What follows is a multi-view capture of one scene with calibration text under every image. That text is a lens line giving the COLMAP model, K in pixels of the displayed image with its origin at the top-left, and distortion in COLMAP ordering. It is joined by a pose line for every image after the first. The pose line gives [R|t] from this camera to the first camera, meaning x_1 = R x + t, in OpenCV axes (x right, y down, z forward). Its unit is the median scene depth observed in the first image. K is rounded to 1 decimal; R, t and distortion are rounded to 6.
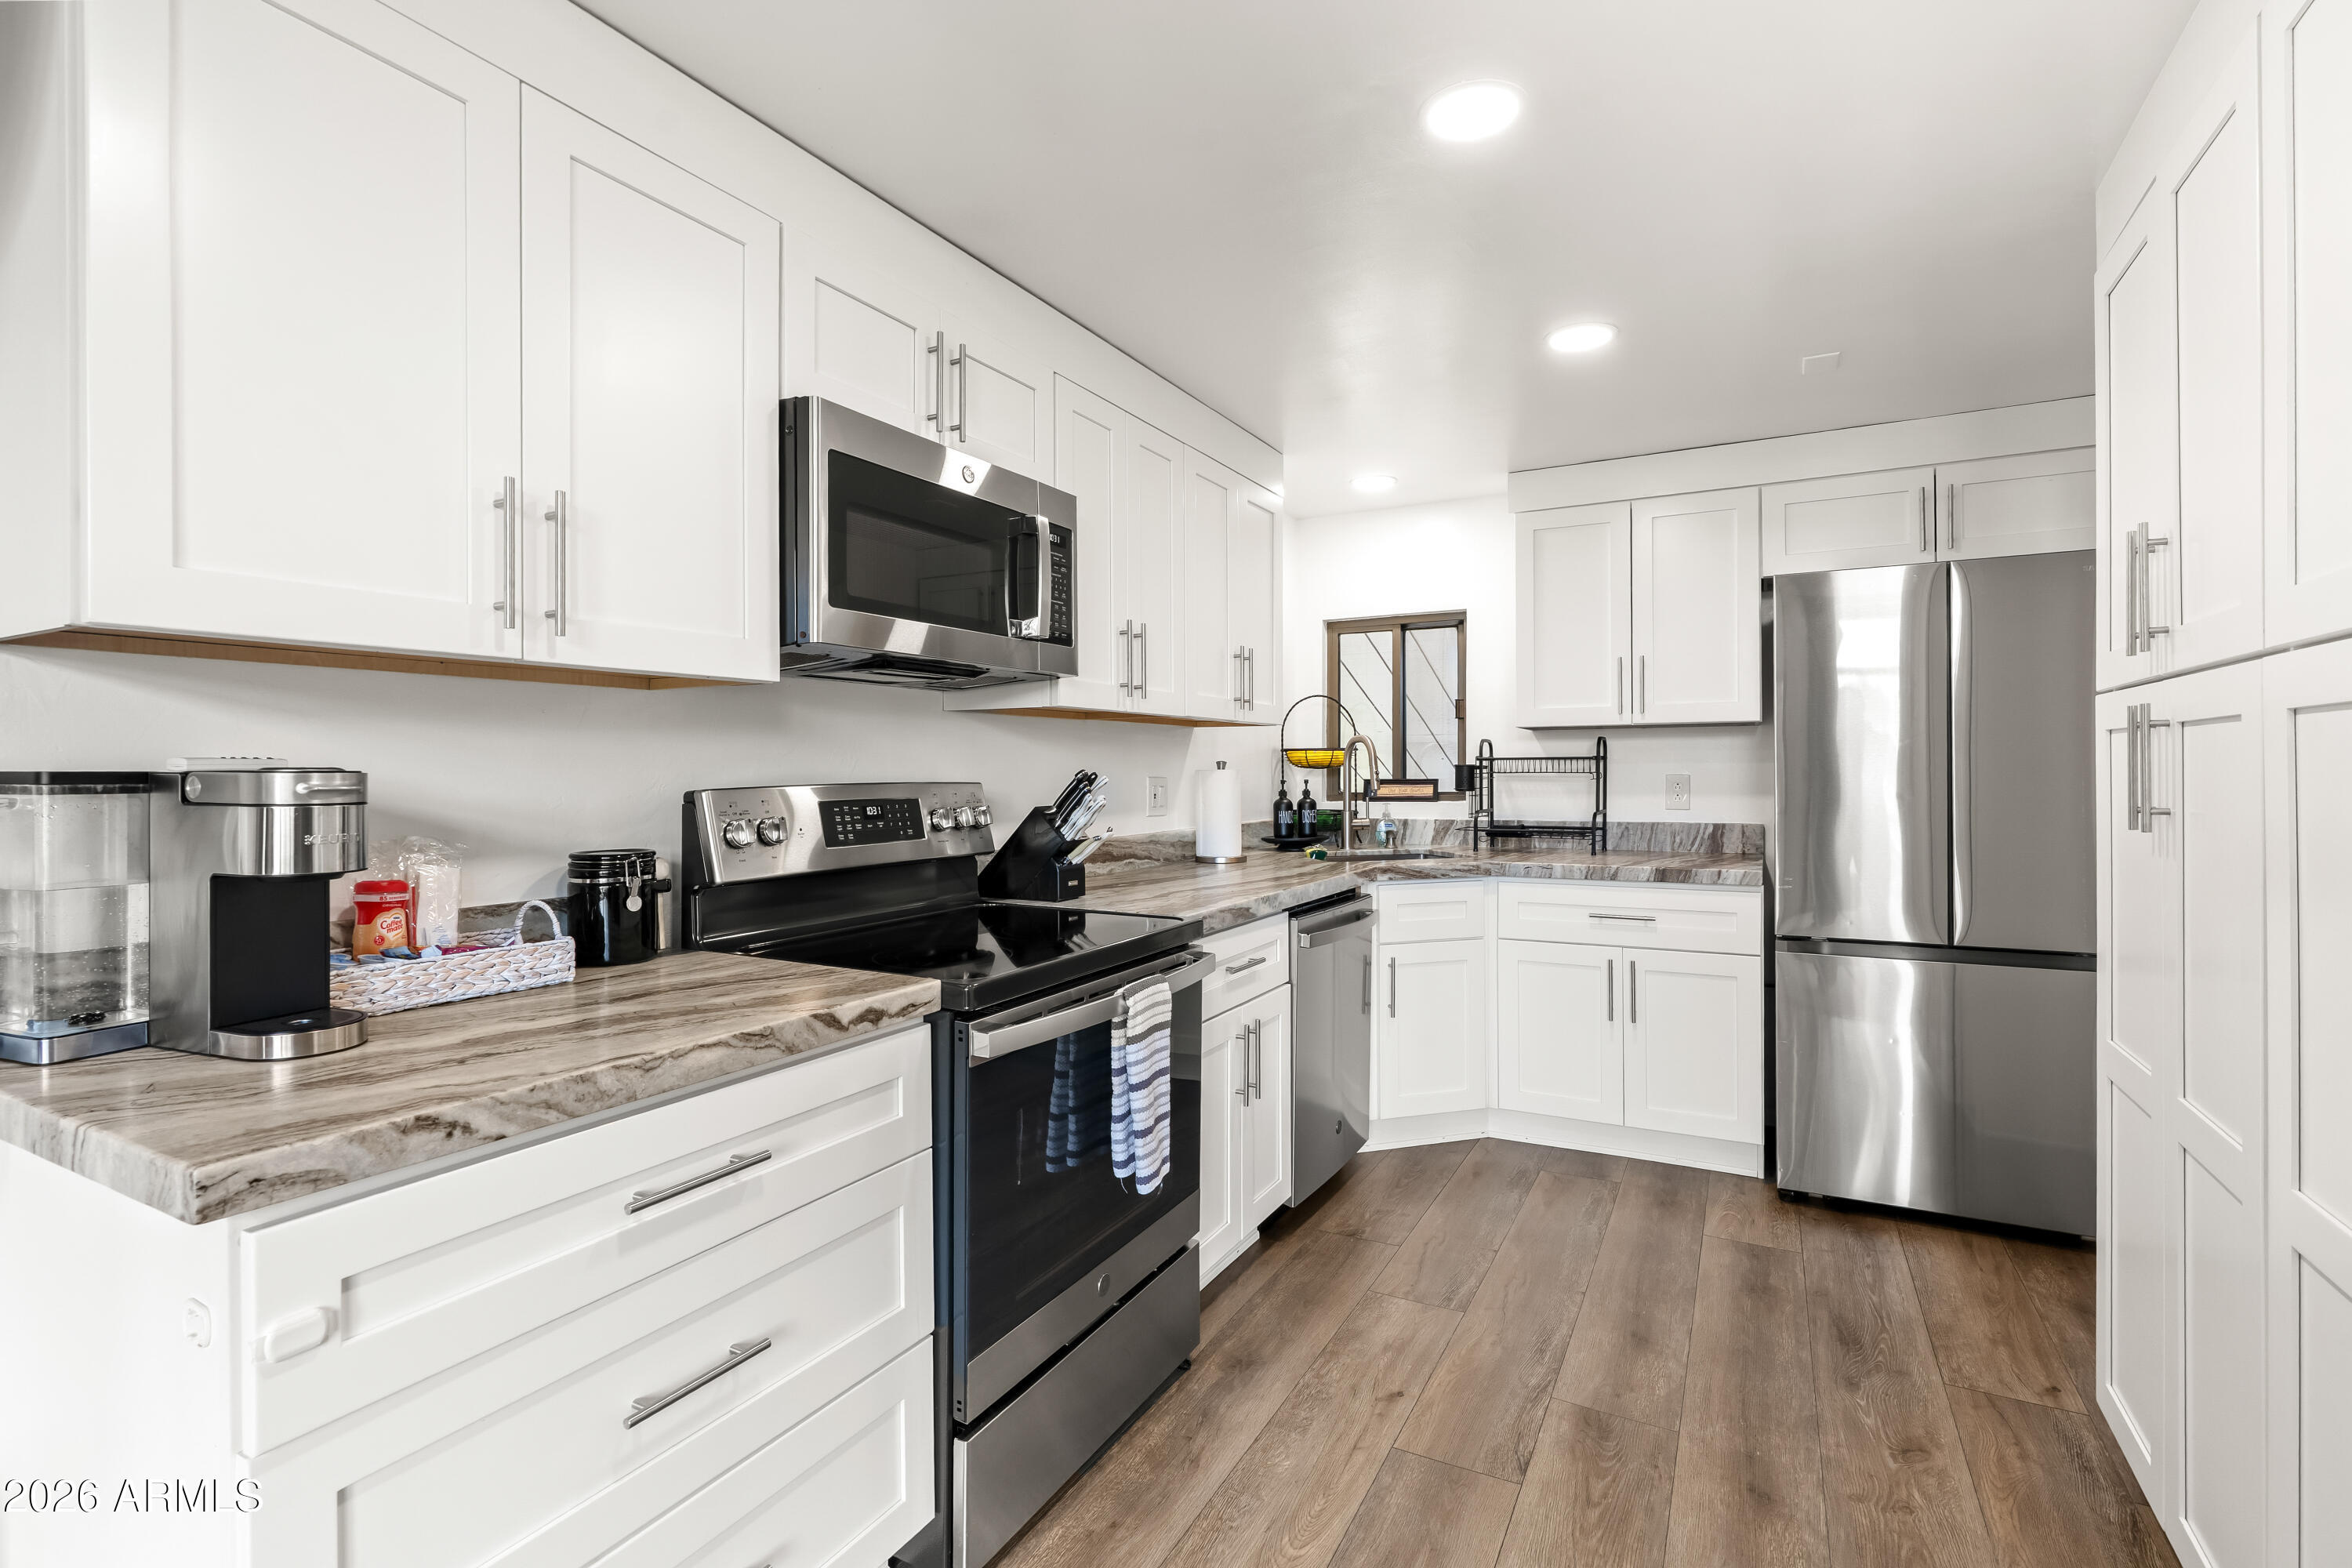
lens RADIAL K [[1075.3, 0, 1175.8], [0, 1075.3, 764.8], [0, 0, 1]] dist [-0.000503, 0.000002]
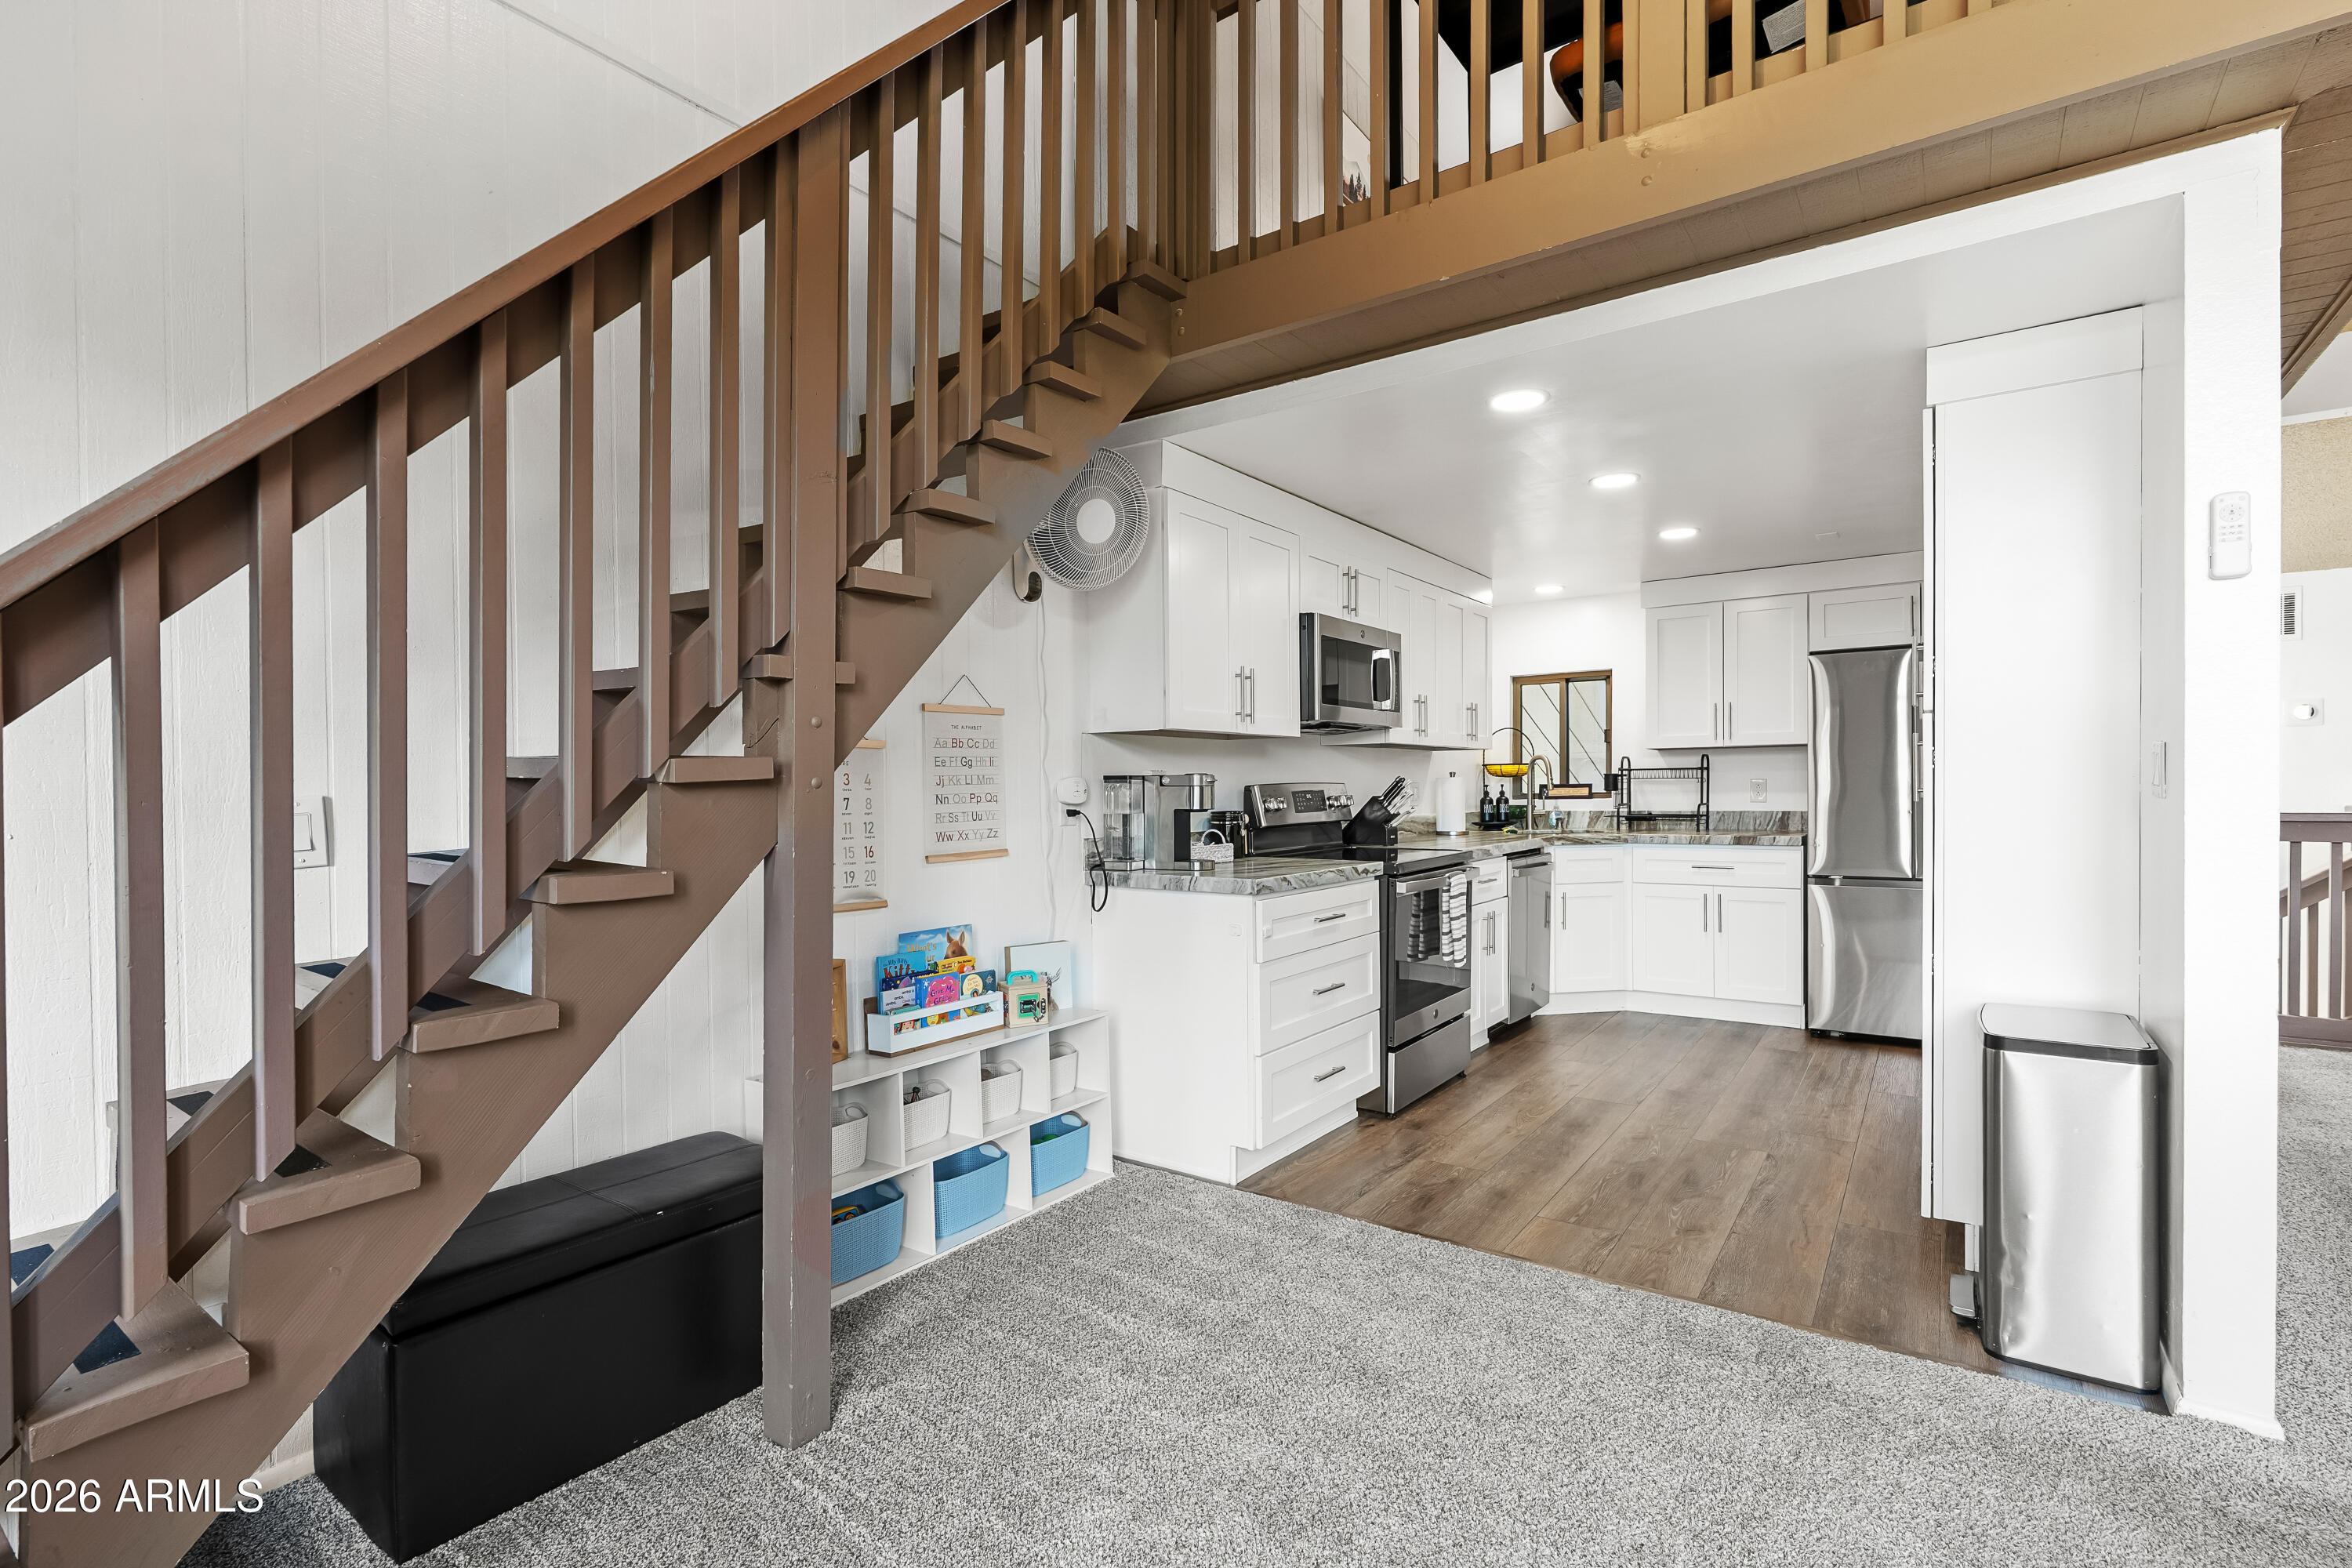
lens RADIAL K [[1114.8, 0, 1165.5], [0, 1114.8, 797.1], [0, 0, 1]] dist [0.009858, 0.000097]
pose [[0.993009, -0.004214, -0.117967, -0.190563], [0.005877, 0.999888, 0.013754, 0.008710], [0.117896, -0.014352, 0.992922, -0.717844]]
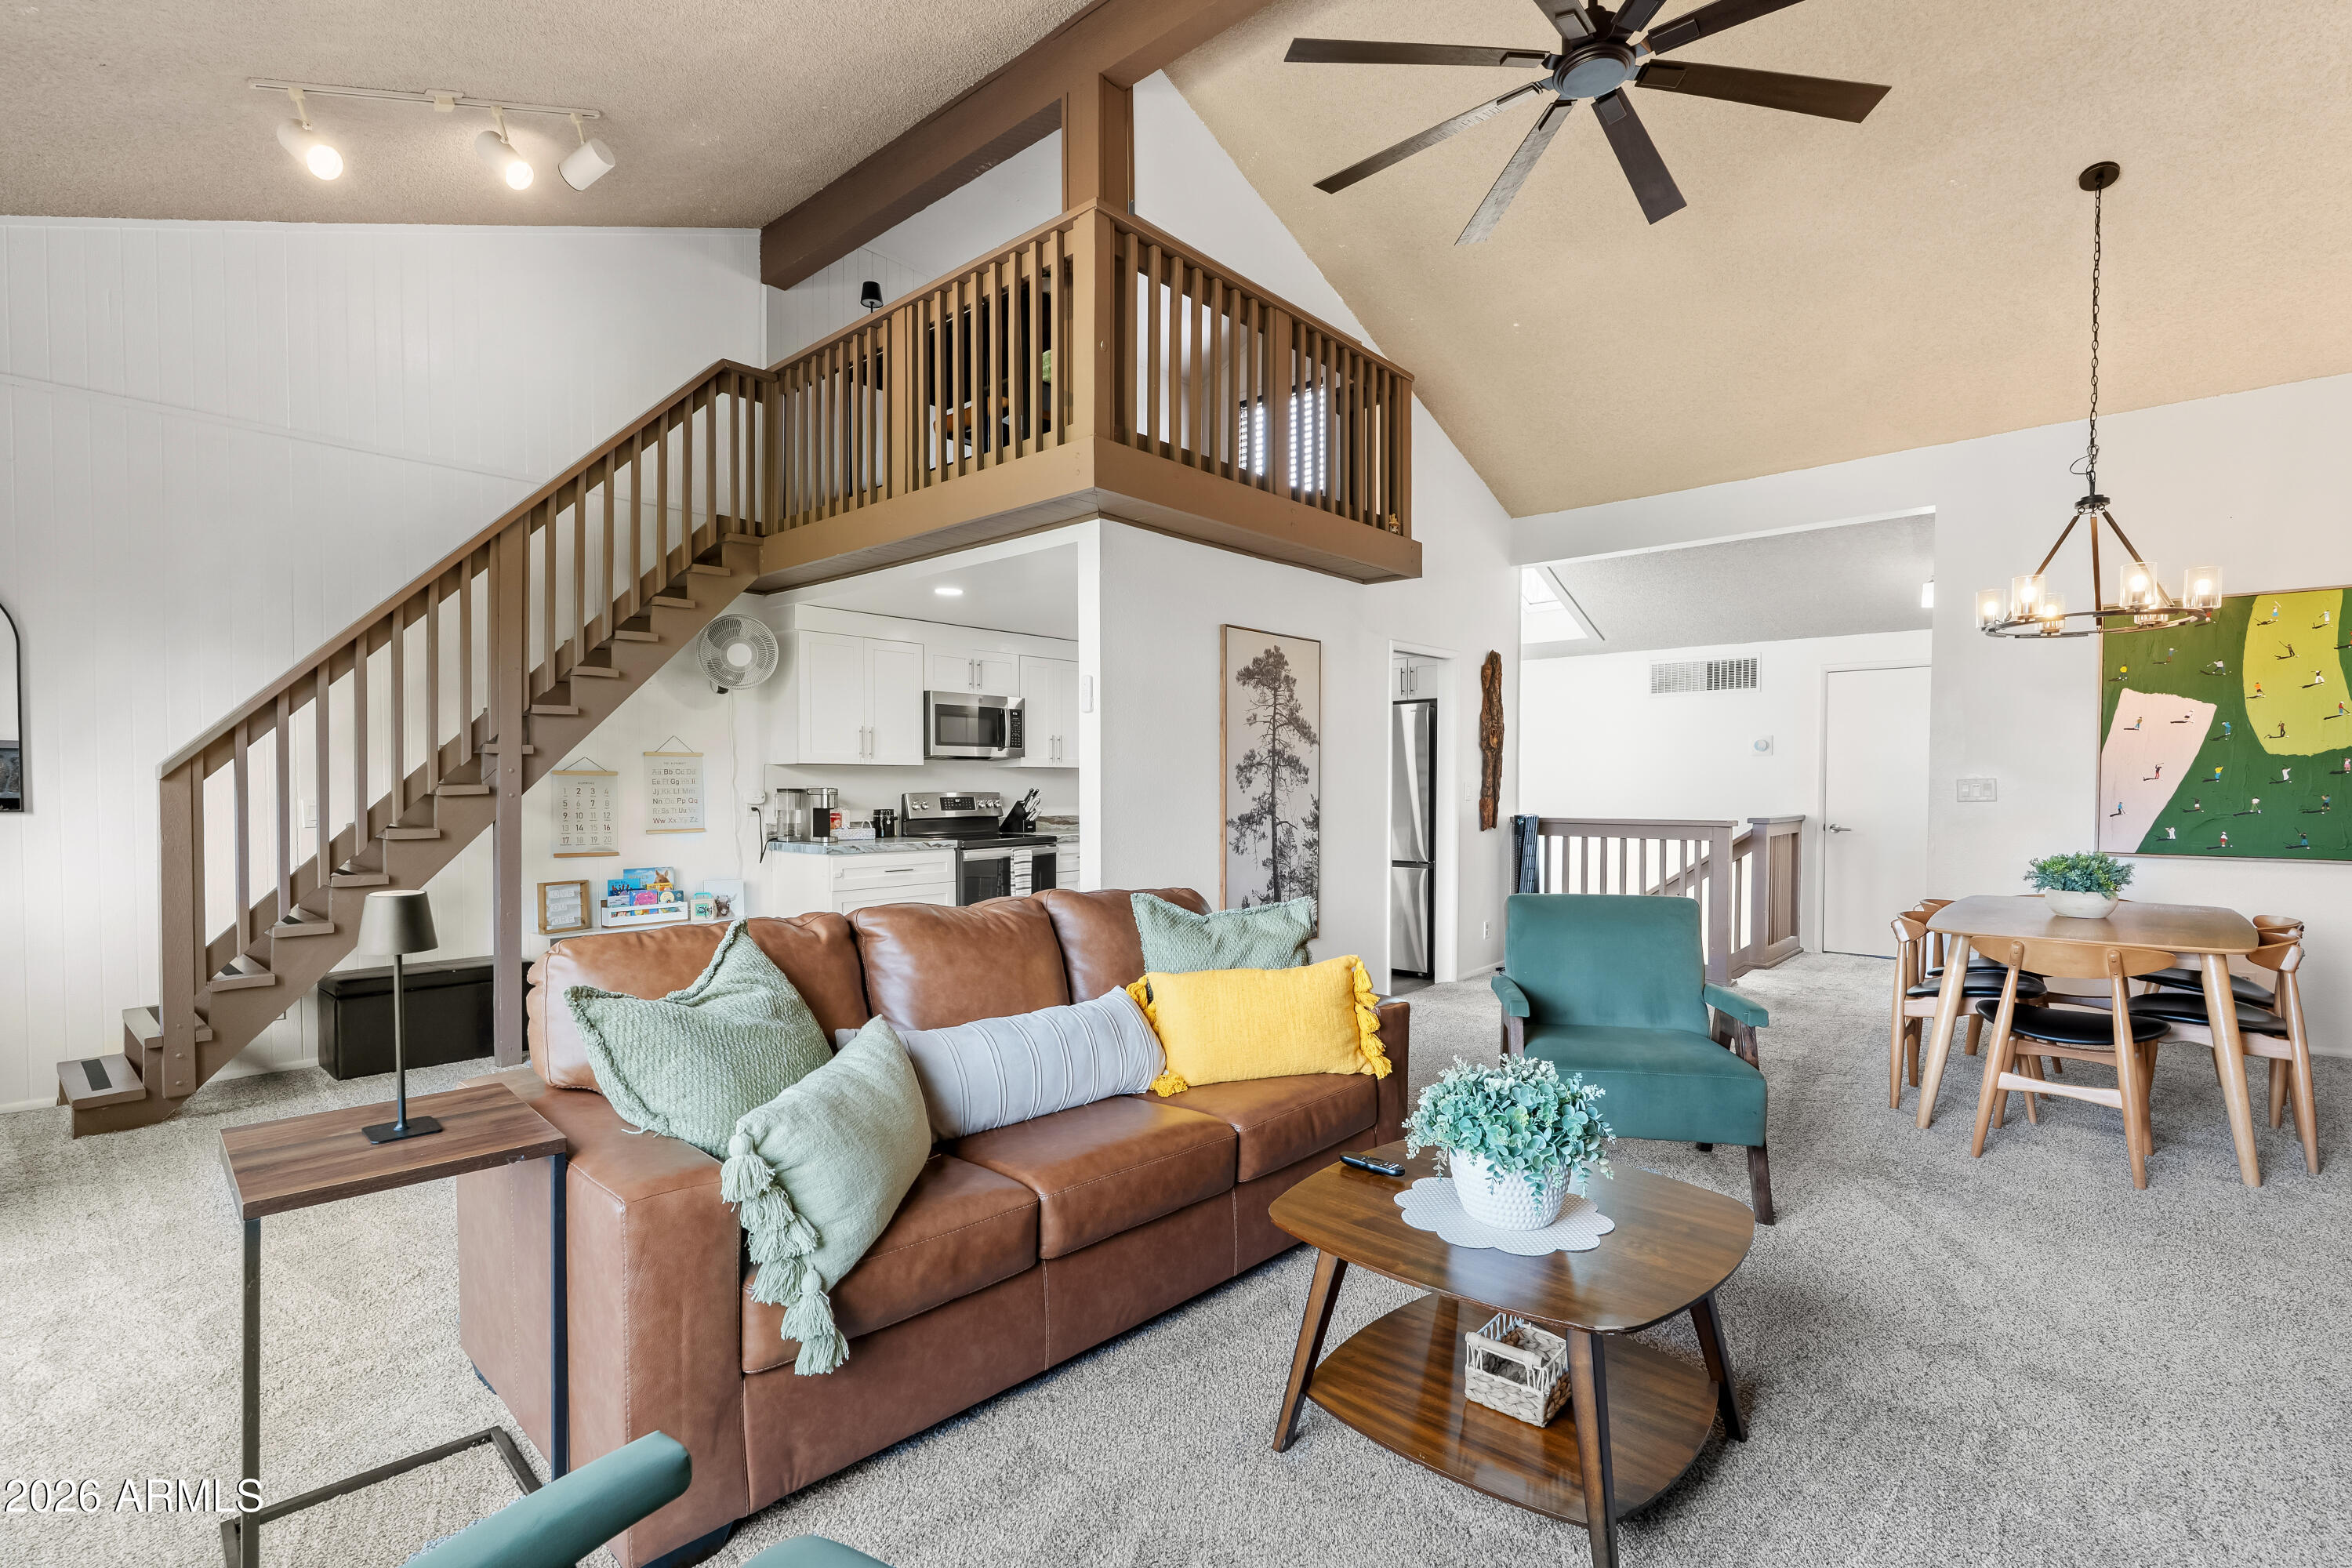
lens RADIAL K [[1114.8, 0, 1165.5], [0, 1114.8, 797.1], [0, 0, 1]] dist [0.009858, 0.000097]
pose [[0.969163, 0.005434, -0.246360, 0.739572], [-0.001520, 0.999870, 0.016074, -0.014302], [0.246415, -0.015204, 0.969045, -1.348571]]
